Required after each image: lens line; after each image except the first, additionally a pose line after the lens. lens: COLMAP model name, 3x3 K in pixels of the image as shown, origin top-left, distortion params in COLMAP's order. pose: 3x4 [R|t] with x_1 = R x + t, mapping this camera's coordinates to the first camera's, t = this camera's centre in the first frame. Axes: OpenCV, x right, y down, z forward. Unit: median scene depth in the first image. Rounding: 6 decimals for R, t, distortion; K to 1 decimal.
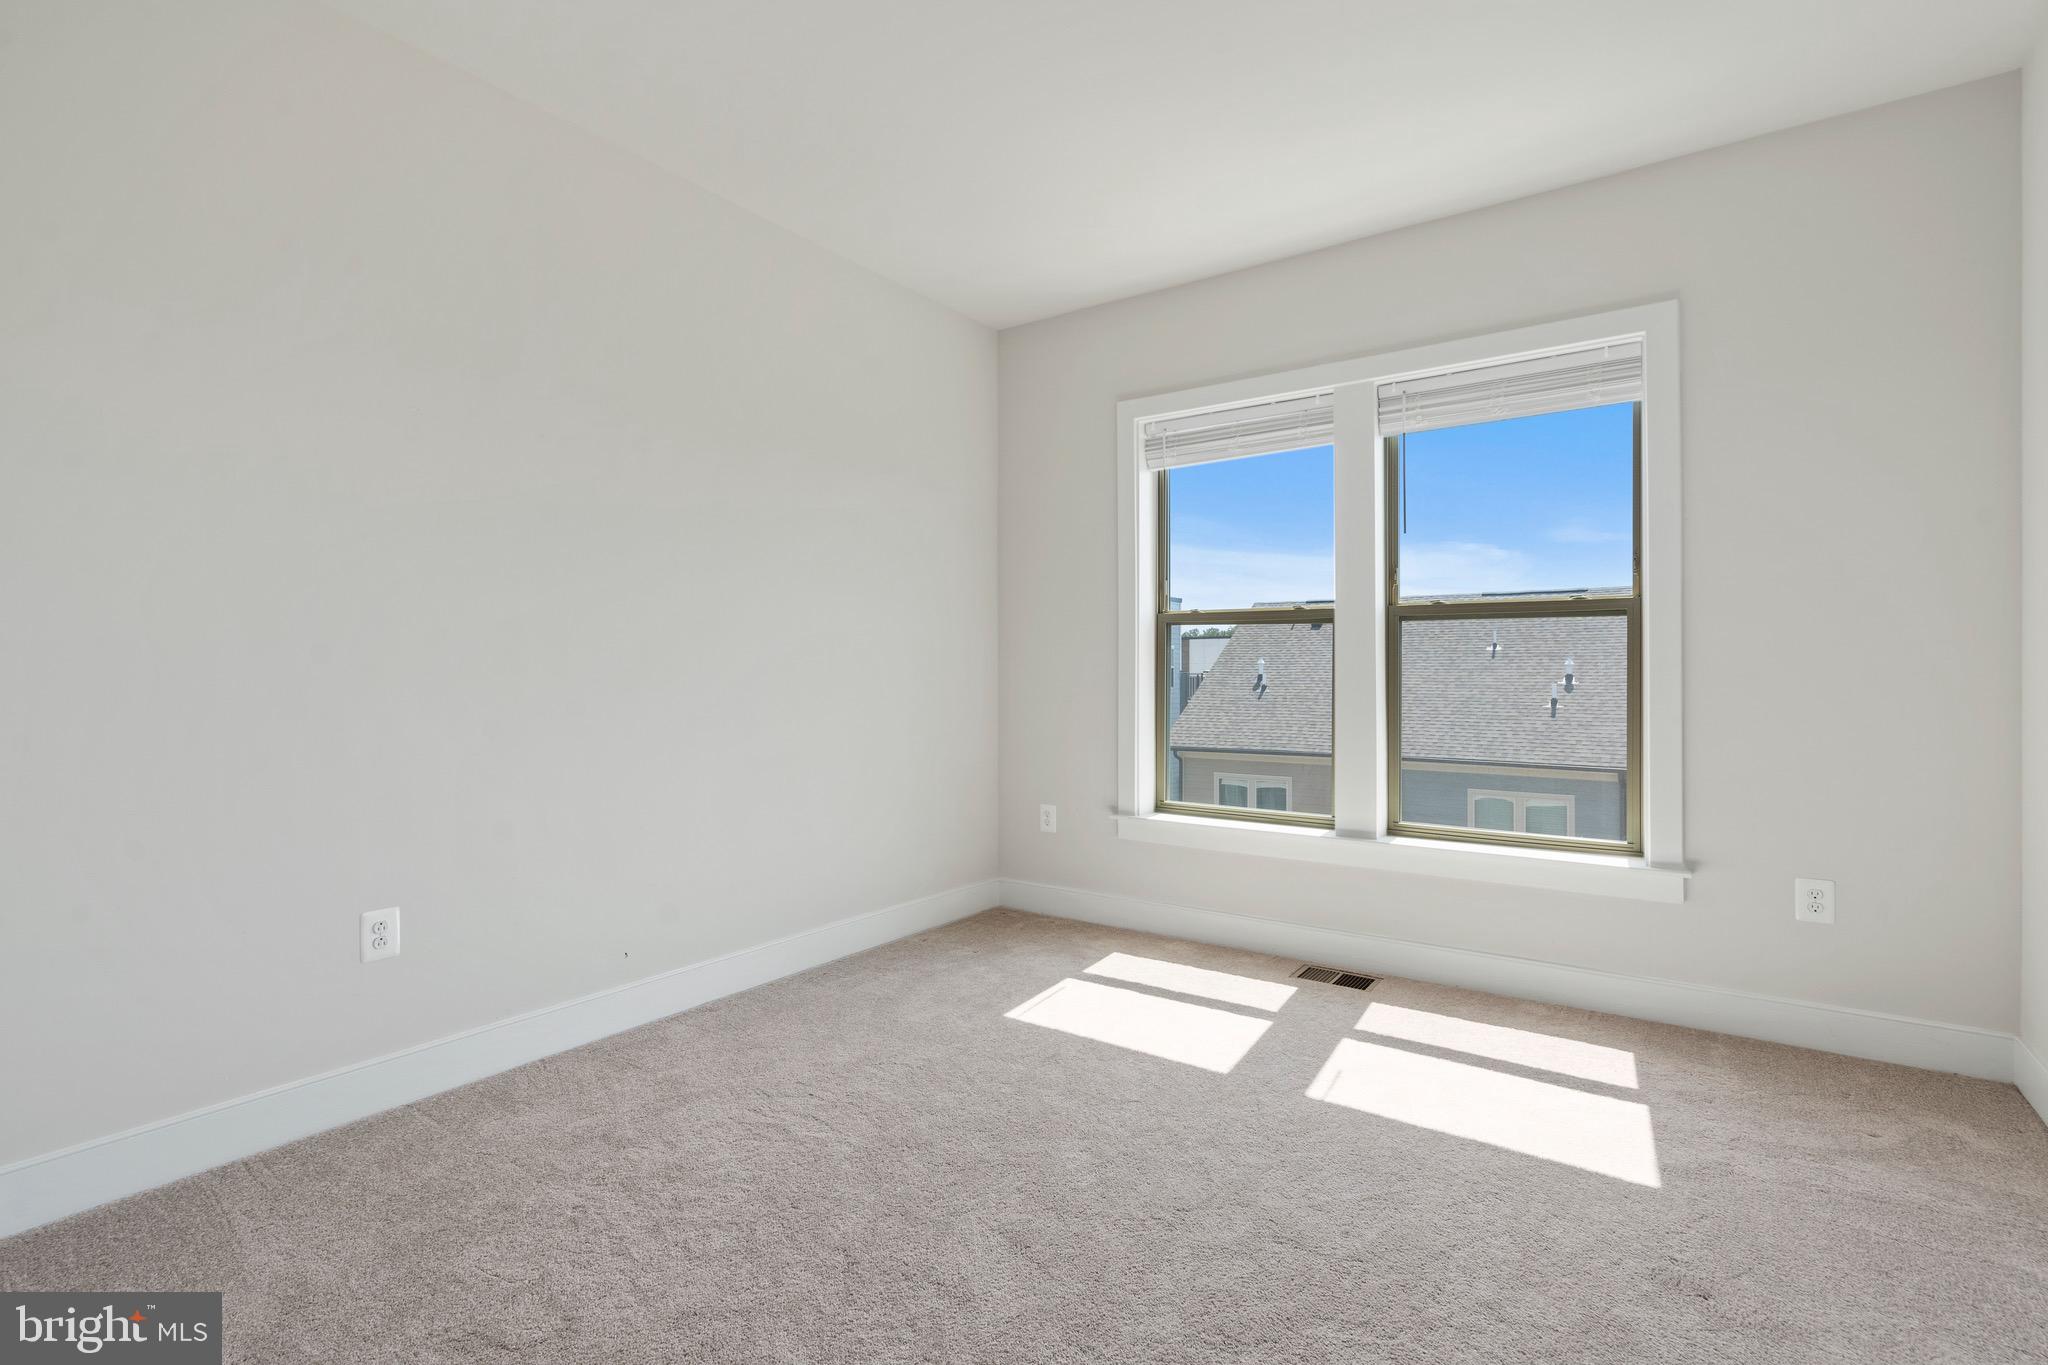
lens RADIAL K [[977.1, 0, 1007.9], [0, 977.1, 677.1], [0, 0, 1]] dist [0.013563, 0.000654]
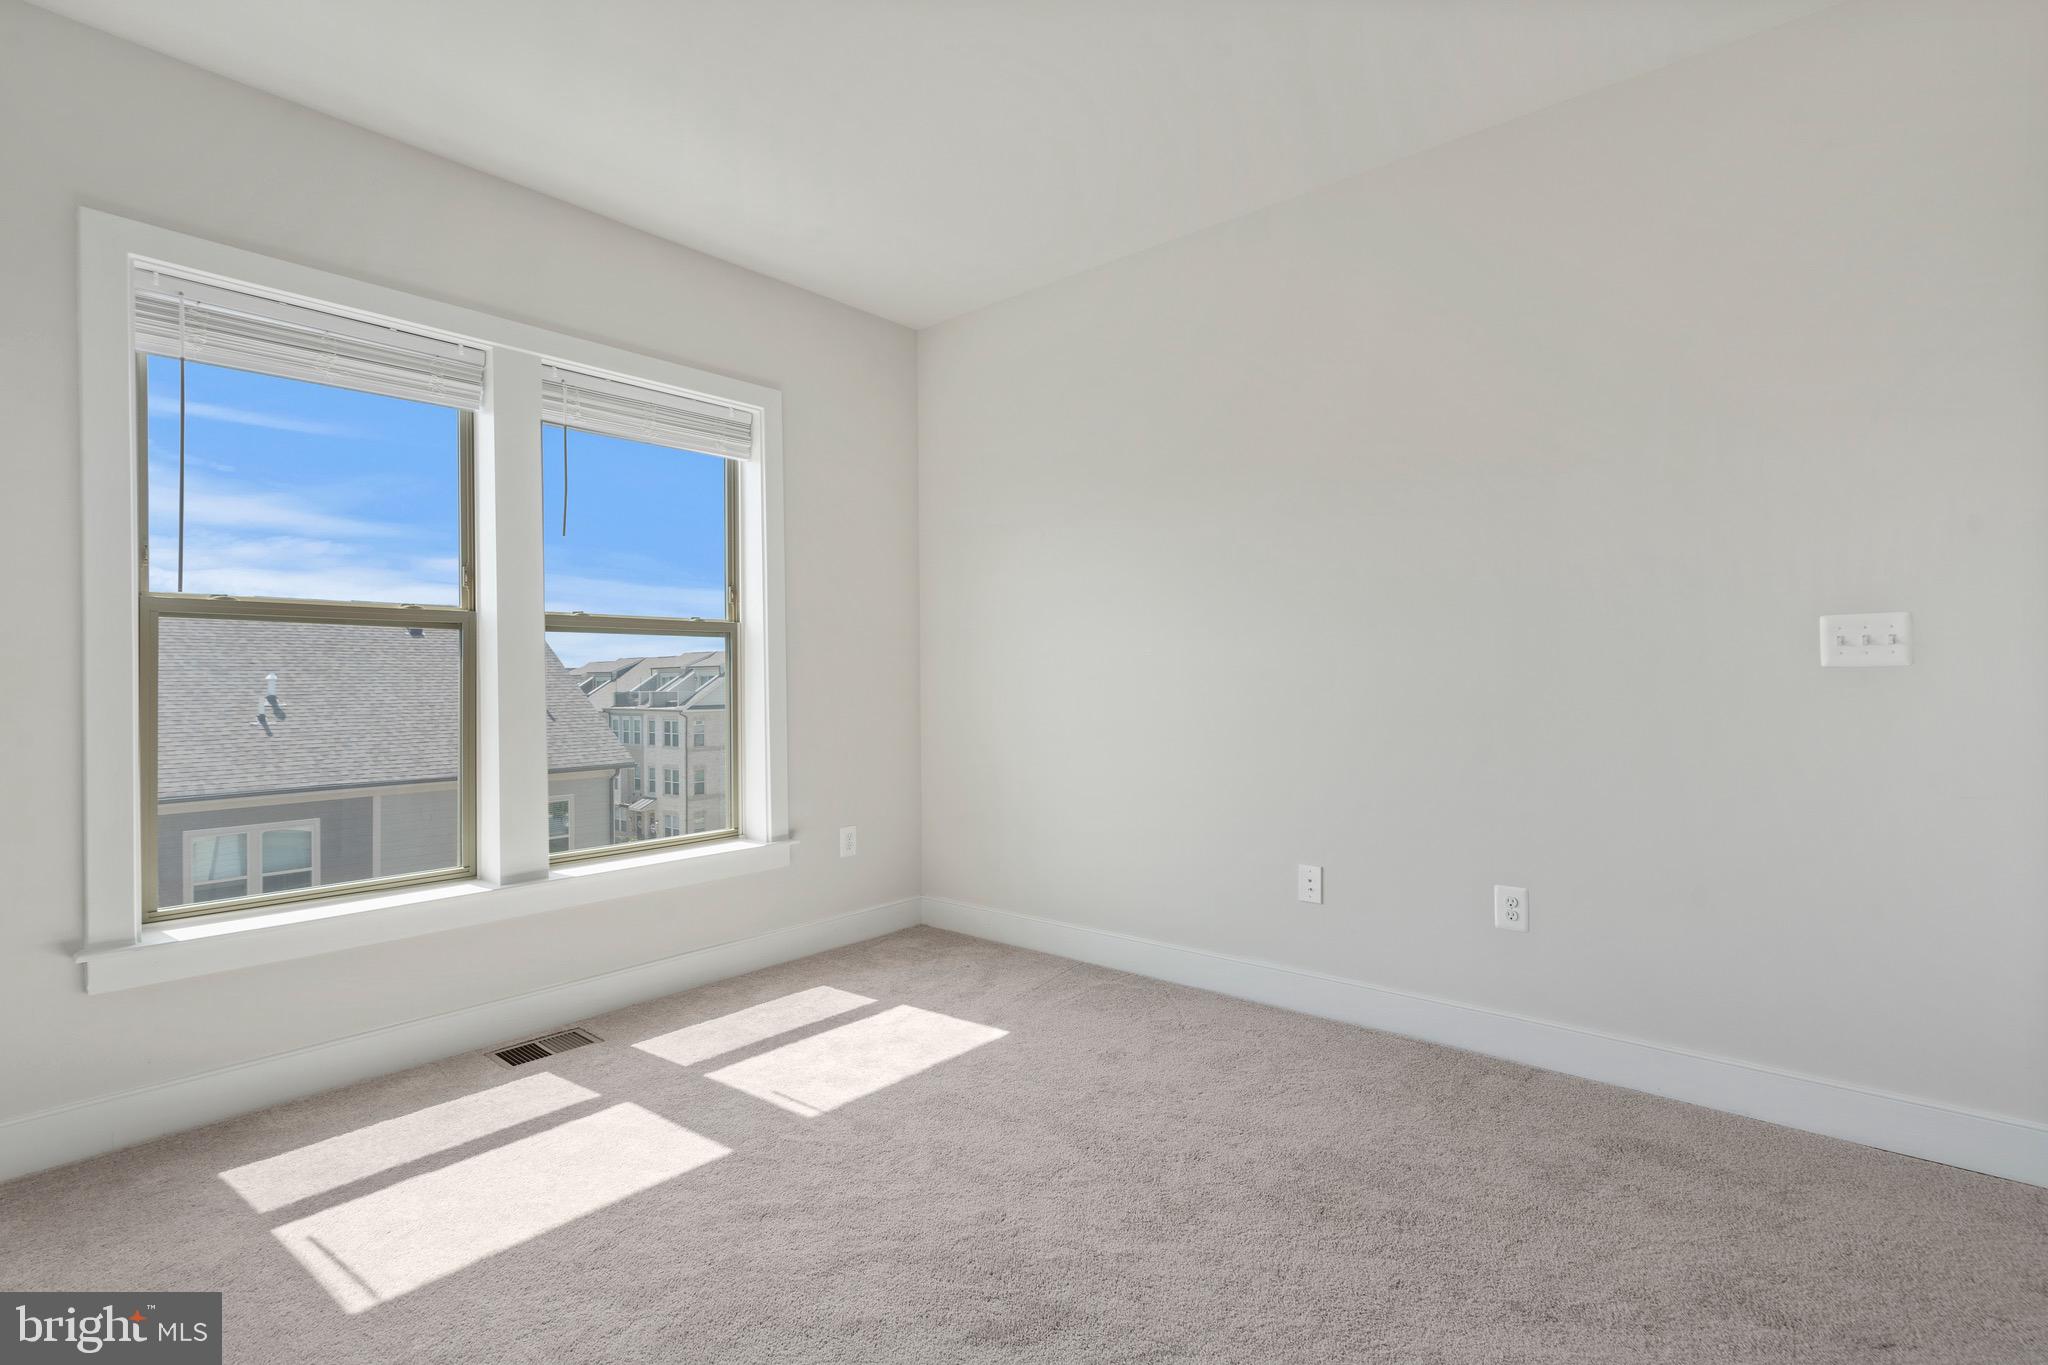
lens RADIAL K [[977.1, 0, 1007.9], [0, 977.1, 677.1], [0, 0, 1]] dist [0.013563, 0.000654]
pose [[0.085913, -0.002369, 0.996300, -0.501154], [0.013365, 0.999910, 0.001225, -0.011000], [-0.996213, 0.013210, 0.085937, 0.544808]]
